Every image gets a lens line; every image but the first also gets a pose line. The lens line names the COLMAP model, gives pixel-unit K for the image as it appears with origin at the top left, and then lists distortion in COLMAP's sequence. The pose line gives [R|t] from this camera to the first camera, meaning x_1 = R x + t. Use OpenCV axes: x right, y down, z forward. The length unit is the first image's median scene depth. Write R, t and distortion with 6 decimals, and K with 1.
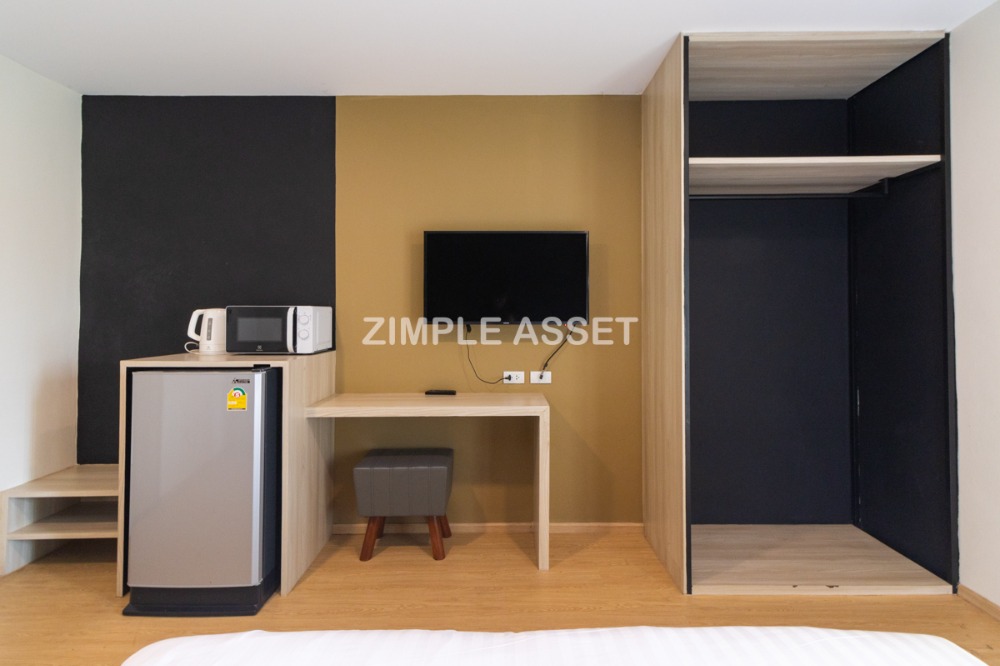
lens RADIAL K [[463.7, 0, 503.0], [0, 463.7, 310.6], [0, 0, 1]] dist [0.010805, -0.000638]
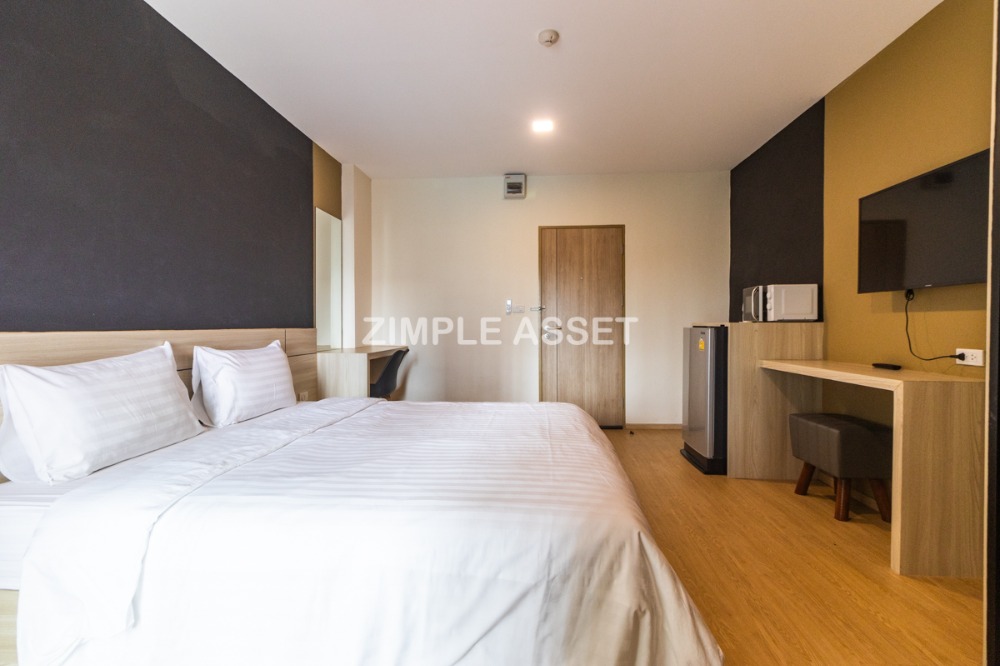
lens RADIAL K [[463.7, 0, 500.3], [0, 463.7, 330.5], [0, 0, 1]] dist [0.010805, -0.000638]
pose [[-0.076566, 0.013681, -0.996971, 0.861730], [0.012312, 0.999843, 0.012775, 0.084384], [0.996989, -0.011297, -0.076722, 0.307555]]
